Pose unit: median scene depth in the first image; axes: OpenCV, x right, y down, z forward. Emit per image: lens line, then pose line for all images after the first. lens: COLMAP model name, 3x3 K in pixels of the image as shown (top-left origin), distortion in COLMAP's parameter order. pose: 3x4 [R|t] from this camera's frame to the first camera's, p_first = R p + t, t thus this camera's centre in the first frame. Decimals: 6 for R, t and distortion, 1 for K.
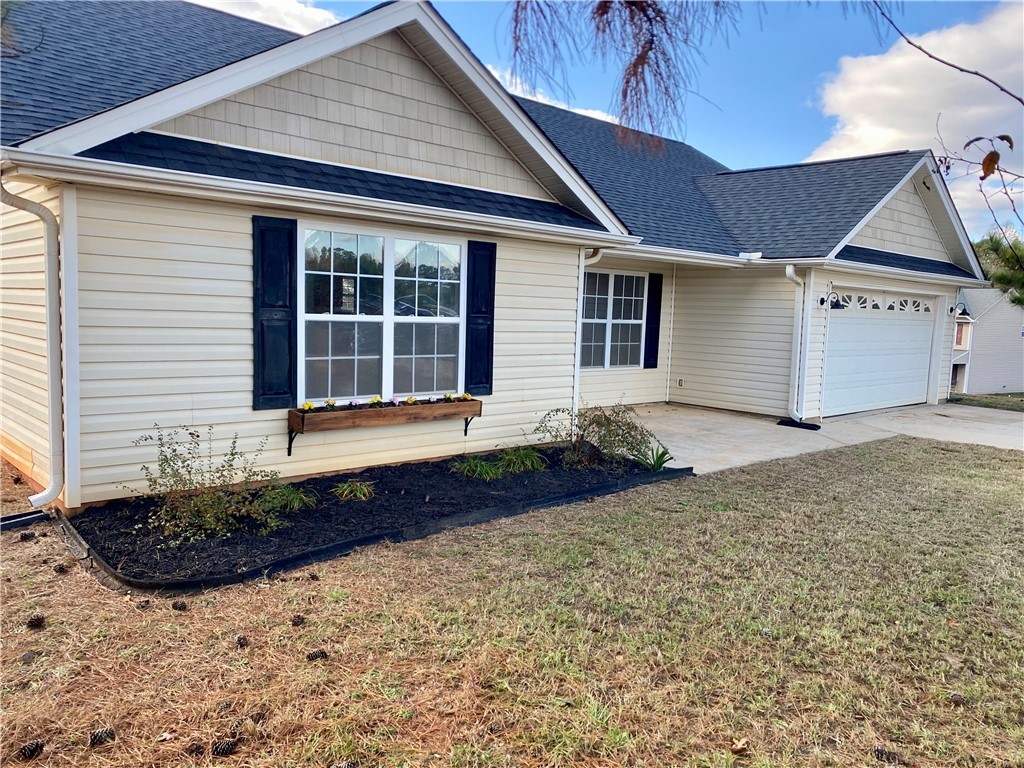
lens RADIAL K [[784.6, 0, 512.0], [0, 784.6, 384.0], [0, 0, 1]] dist [0.048769, -0.064090]
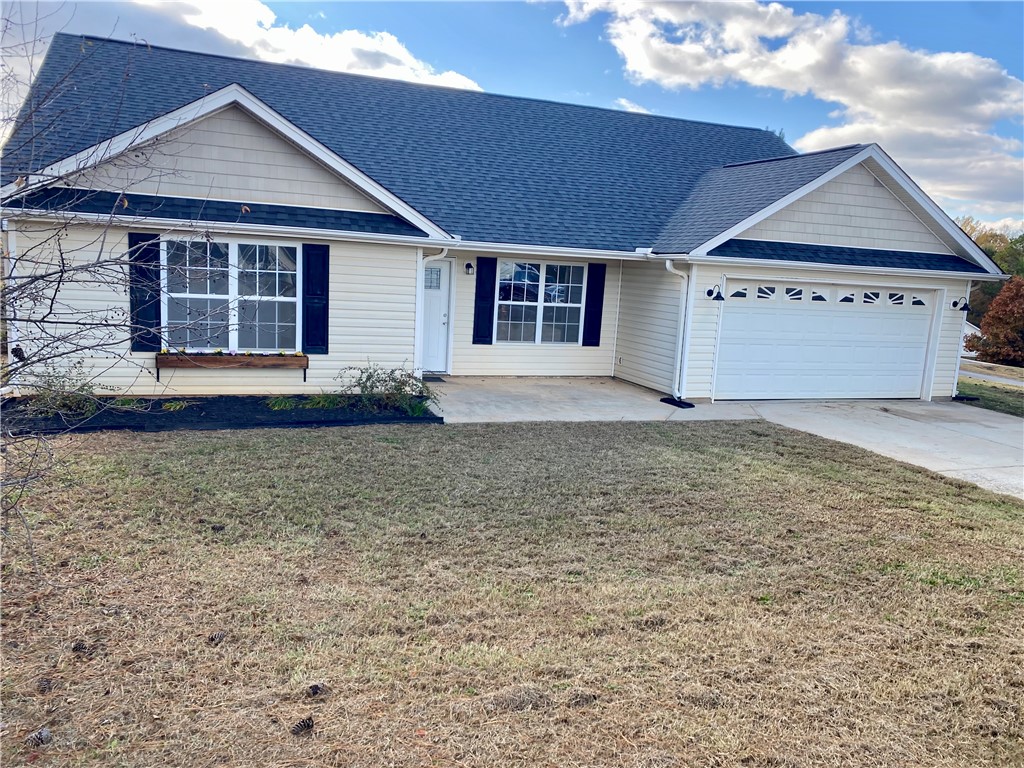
lens RADIAL K [[784.6, 0, 512.0], [0, 784.6, 384.0], [0, 0, 1]] dist [0.048769, -0.064090]
pose [[0.922998, 0.074530, -0.377517, 0.811588], [-0.060752, 0.996984, 0.048294, -0.020980], [0.379978, -0.021640, 0.924742, -0.173184]]
